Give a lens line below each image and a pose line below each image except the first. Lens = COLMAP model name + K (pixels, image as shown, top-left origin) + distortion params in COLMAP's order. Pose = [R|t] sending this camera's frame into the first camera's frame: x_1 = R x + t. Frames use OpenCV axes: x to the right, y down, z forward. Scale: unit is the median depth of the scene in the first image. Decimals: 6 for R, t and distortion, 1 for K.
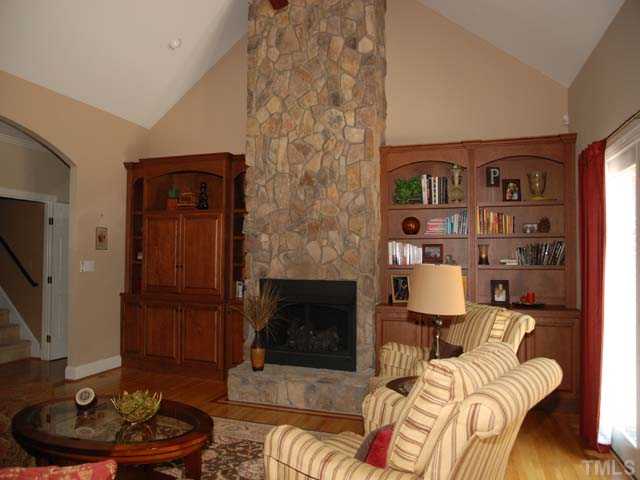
lens RADIAL K [[450.3, 0, 303.9], [0, 450.3, 240.2], [0, 0, 1]] dist [-0.080234, -0.001359]
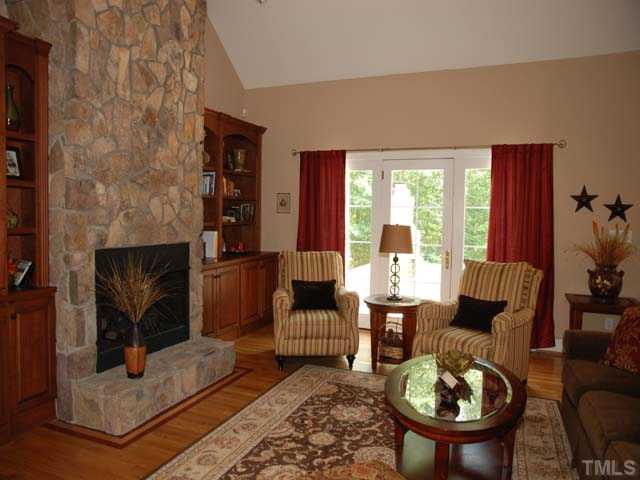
lens RADIAL K [[452.8, 0, 315.3], [0, 452.8, 230.7], [0, 0, 1]] dist [-0.035949, 0.006698]
pose [[0.074286, -0.036848, 0.996556, -0.770927], [-0.042103, 0.998310, 0.040052, 0.017926], [-0.996348, -0.044934, 0.072609, 0.660188]]
